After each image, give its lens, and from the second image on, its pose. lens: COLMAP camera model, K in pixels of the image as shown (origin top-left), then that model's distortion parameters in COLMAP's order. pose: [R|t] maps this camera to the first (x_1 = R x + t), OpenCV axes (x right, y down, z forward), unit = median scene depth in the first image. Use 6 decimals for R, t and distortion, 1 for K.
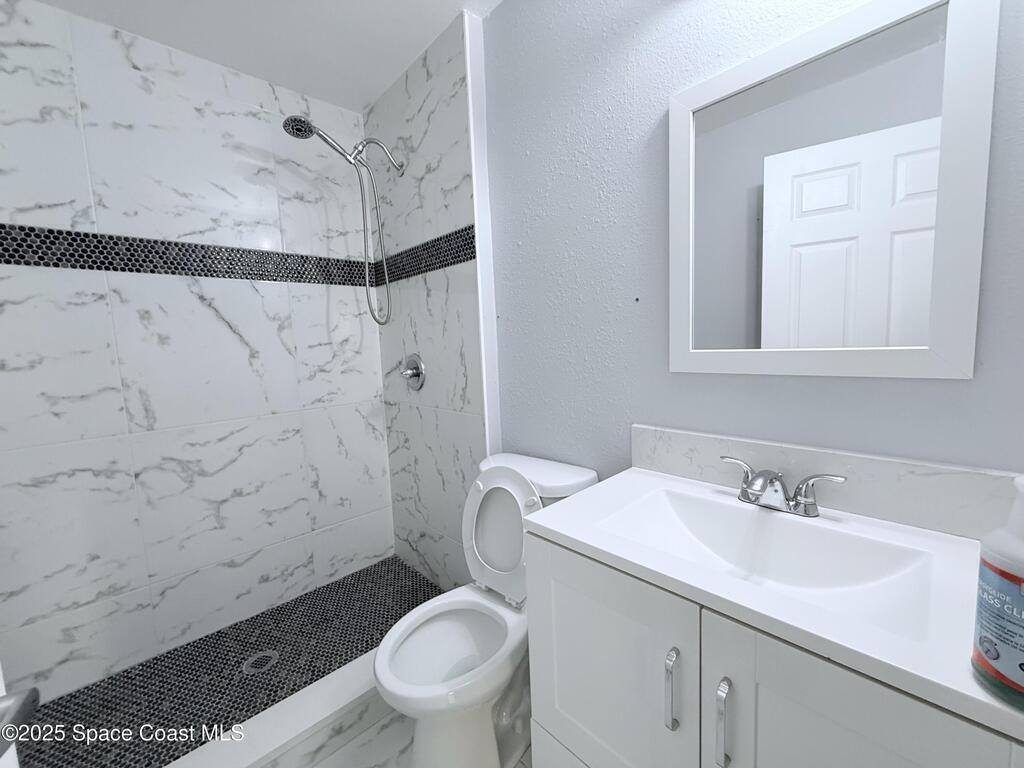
lens RADIAL K [[409.7, 0, 511.2], [0, 409.7, 380.7], [0, 0, 1]] dist [0.000534, -0.000001]
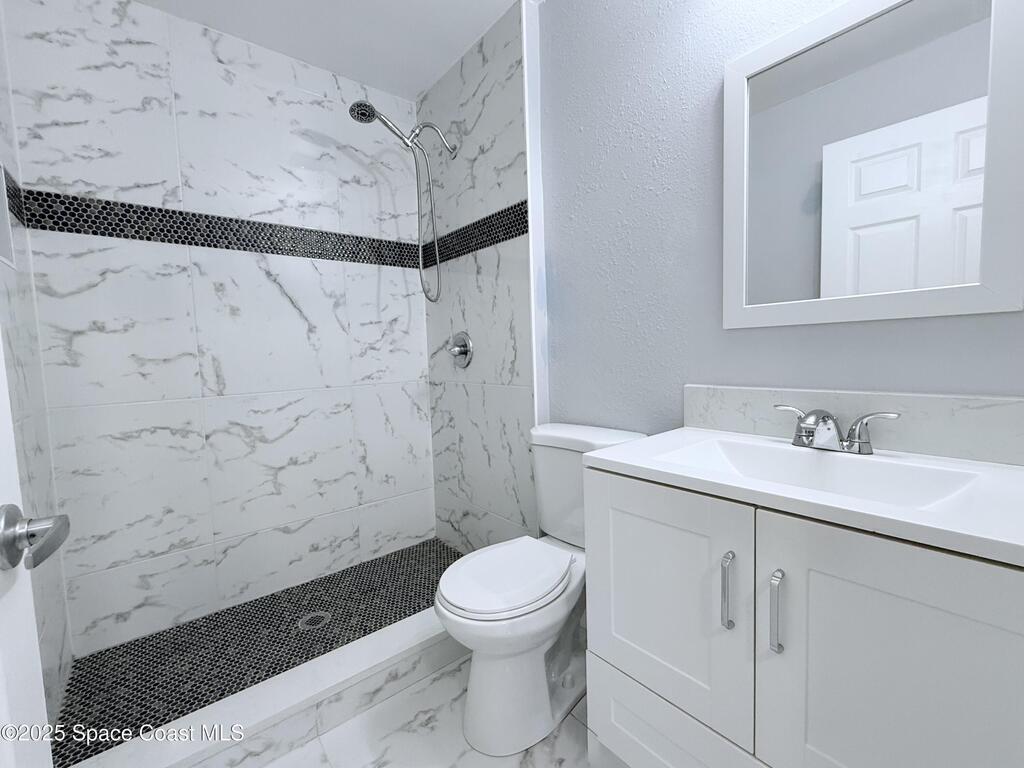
lens RADIAL K [[439.8, 0, 512.2], [0, 439.8, 384.1], [0, 0, 1]] dist [0.001381, -0.000270]
pose [[0.997841, 0.013839, -0.064206, -0.050037], [-0.015437, 0.999582, -0.024458, 0.110335], [0.063841, 0.025396, 0.997637, -0.096779]]
